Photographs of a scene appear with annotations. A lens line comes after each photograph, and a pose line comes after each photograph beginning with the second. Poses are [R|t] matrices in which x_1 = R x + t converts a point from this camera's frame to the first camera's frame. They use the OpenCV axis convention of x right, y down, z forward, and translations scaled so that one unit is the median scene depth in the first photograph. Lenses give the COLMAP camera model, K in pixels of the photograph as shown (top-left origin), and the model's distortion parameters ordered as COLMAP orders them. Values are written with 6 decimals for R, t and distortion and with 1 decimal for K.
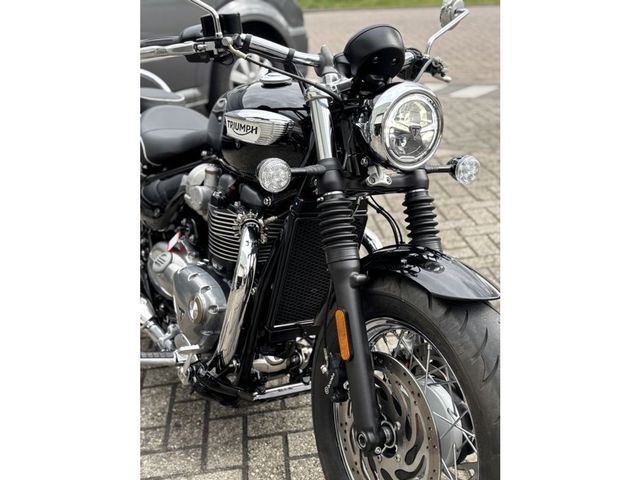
lens RADIAL K [[709.7, 0, 318.8], [0, 709.7, 238.3], [0, 0, 1]] dist [0.050319, 0.000000]
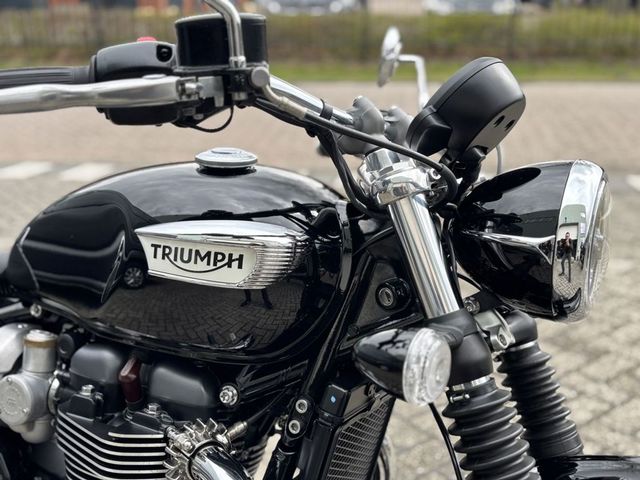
lens RADIAL K [[739.1, 0, 331.6], [0, 739.1, 206.9], [0, 0, 1]] dist [0.041213, 0.000000]
pose [[0.857577, -0.052027, 0.511718, -0.286814], [0.125959, 0.985821, -0.110864, -0.123167], [-0.498694, 0.159530, 0.851971, 0.526420]]
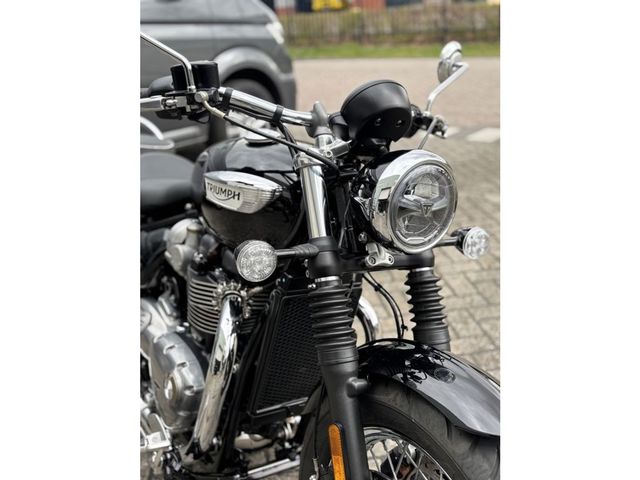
lens RADIAL K [[572.3, 0, 325.7], [0, 572.3, 240.8], [0, 0, 1]] dist [0.027097, -0.032313]
pose [[0.999193, 0.009433, 0.039052, -0.007396], [-0.009311, 0.999951, -0.003299, -0.094162], [-0.039081, 0.002932, 0.999232, 0.285974]]
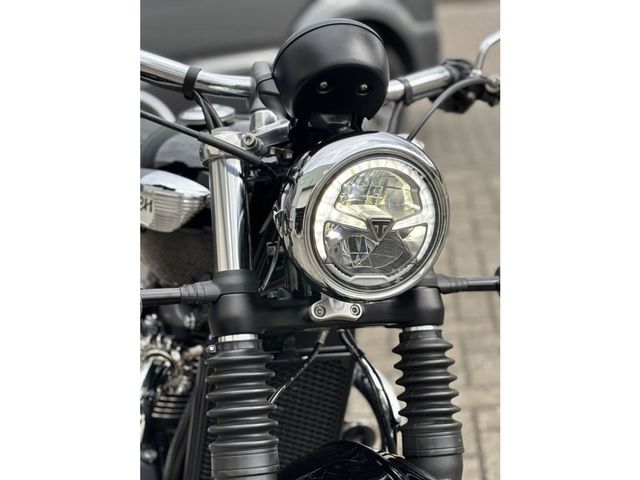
lens RADIAL K [[864.2, 0, 324.3], [0, 864.2, 236.0], [0, 0, 1]] dist [0.052795, 0.000000]
pose [[0.980851, 0.024261, -0.193242, 0.183622], [-0.033441, 0.998455, -0.044383, -0.099815], [0.191867, 0.049996, 0.980147, 0.336037]]
